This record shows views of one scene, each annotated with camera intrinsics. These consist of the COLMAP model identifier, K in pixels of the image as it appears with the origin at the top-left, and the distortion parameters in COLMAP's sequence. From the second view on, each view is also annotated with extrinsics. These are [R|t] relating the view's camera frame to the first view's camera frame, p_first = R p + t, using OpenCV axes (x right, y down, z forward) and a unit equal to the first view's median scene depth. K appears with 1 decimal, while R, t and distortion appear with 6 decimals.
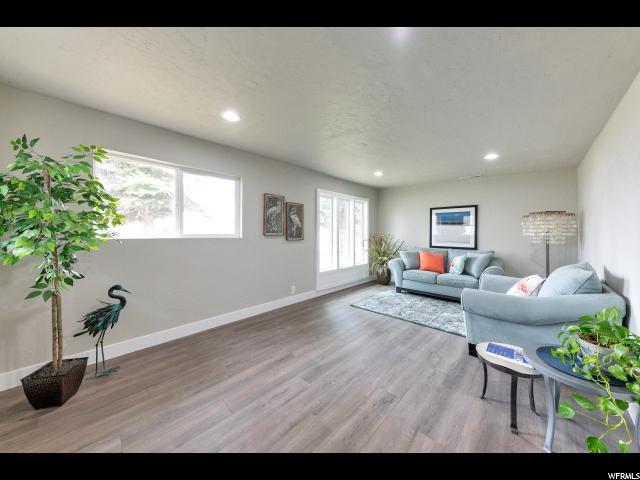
lens RADIAL K [[220.3, 0, 319.3], [0, 220.3, 234.2], [0, 0, 1]] dist [0.001610, 0.000031]
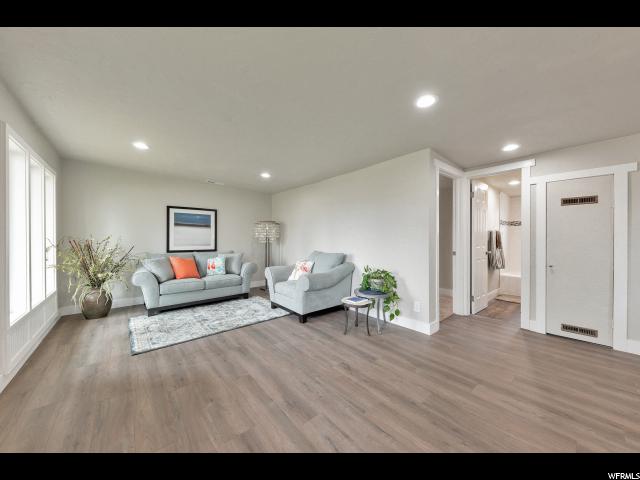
lens RADIAL K [[235.6, 0, 319.5], [0, 235.6, 239.7], [0, 0, 1]] dist [0.000594, -0.000027]
pose [[0.100708, -0.003524, 0.994910, -0.420426], [0.007232, 0.999970, 0.002810, 0.015936], [-0.994890, 0.006912, 0.100731, 0.420975]]
